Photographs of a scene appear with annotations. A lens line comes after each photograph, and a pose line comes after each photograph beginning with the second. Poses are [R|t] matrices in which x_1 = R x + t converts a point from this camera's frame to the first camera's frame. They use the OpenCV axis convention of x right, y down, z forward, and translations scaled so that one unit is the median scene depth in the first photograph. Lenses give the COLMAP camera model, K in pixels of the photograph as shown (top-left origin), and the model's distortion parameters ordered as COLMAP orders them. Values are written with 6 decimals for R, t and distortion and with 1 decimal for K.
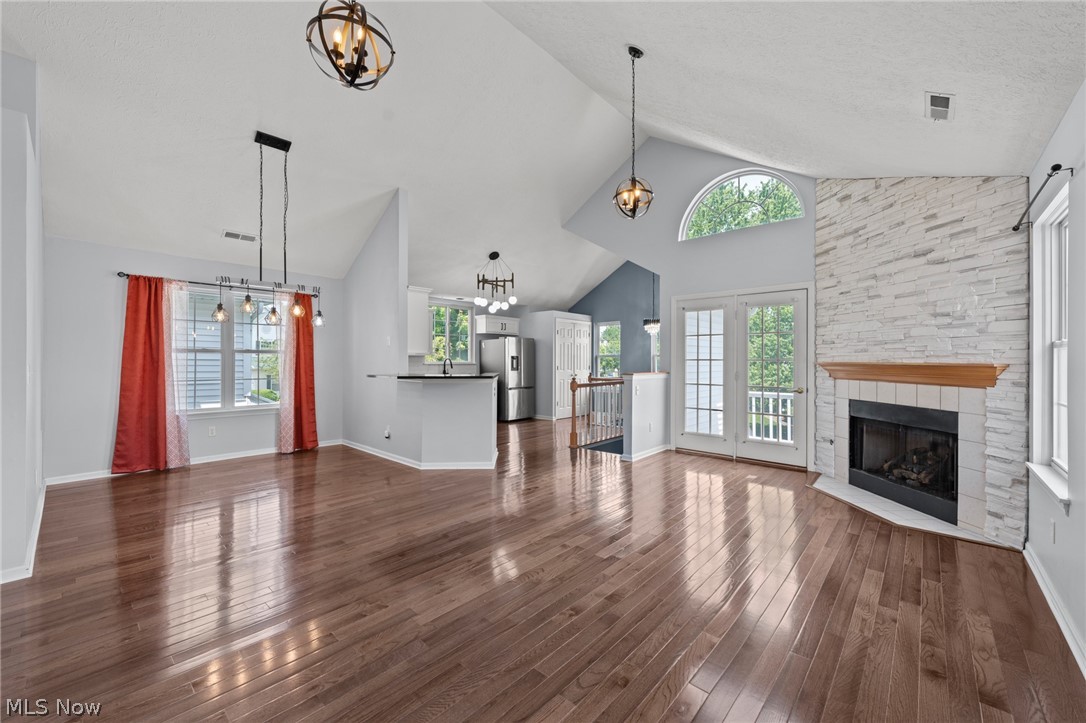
lens RADIAL K [[426.6, 0, 546.6], [0, 426.6, 359.6], [0, 0, 1]] dist [-0.000631, -0.000271]
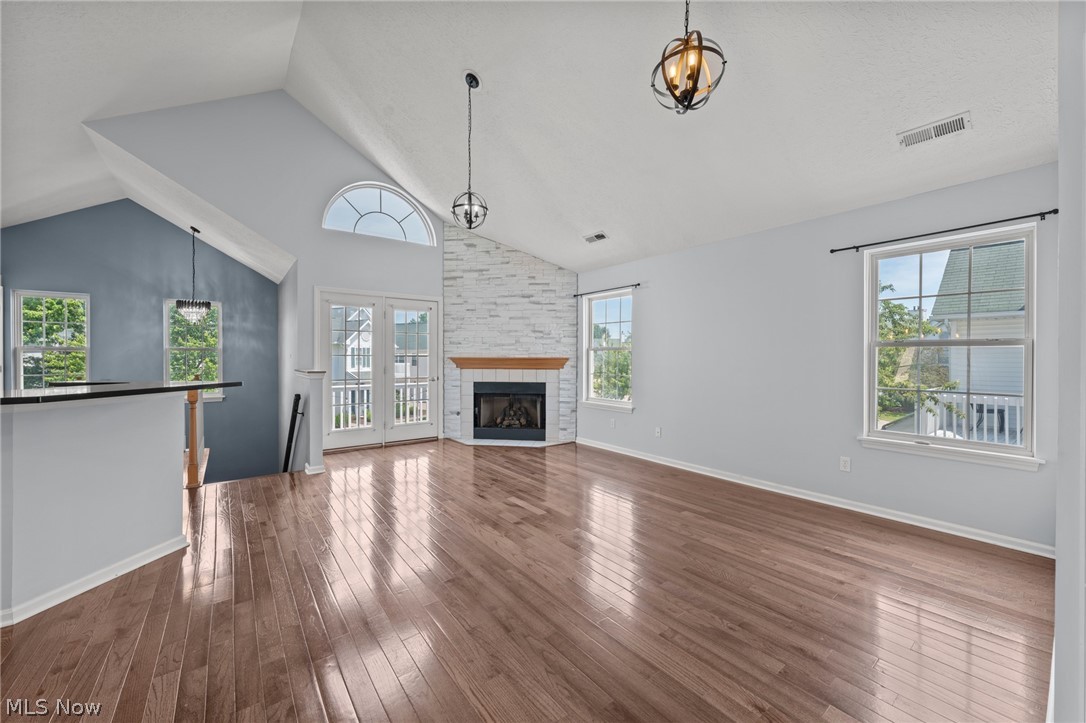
lens RADIAL K [[415.4, 0, 545.0], [0, 415.4, 358.7], [0, 0, 1]] dist [-0.000454, -0.000261]
pose [[0.184710, -0.007243, 0.982766, -0.633531], [-0.001460, 0.999970, 0.007645, 0.000182], [-0.982792, -0.002847, 0.184694, 0.461244]]
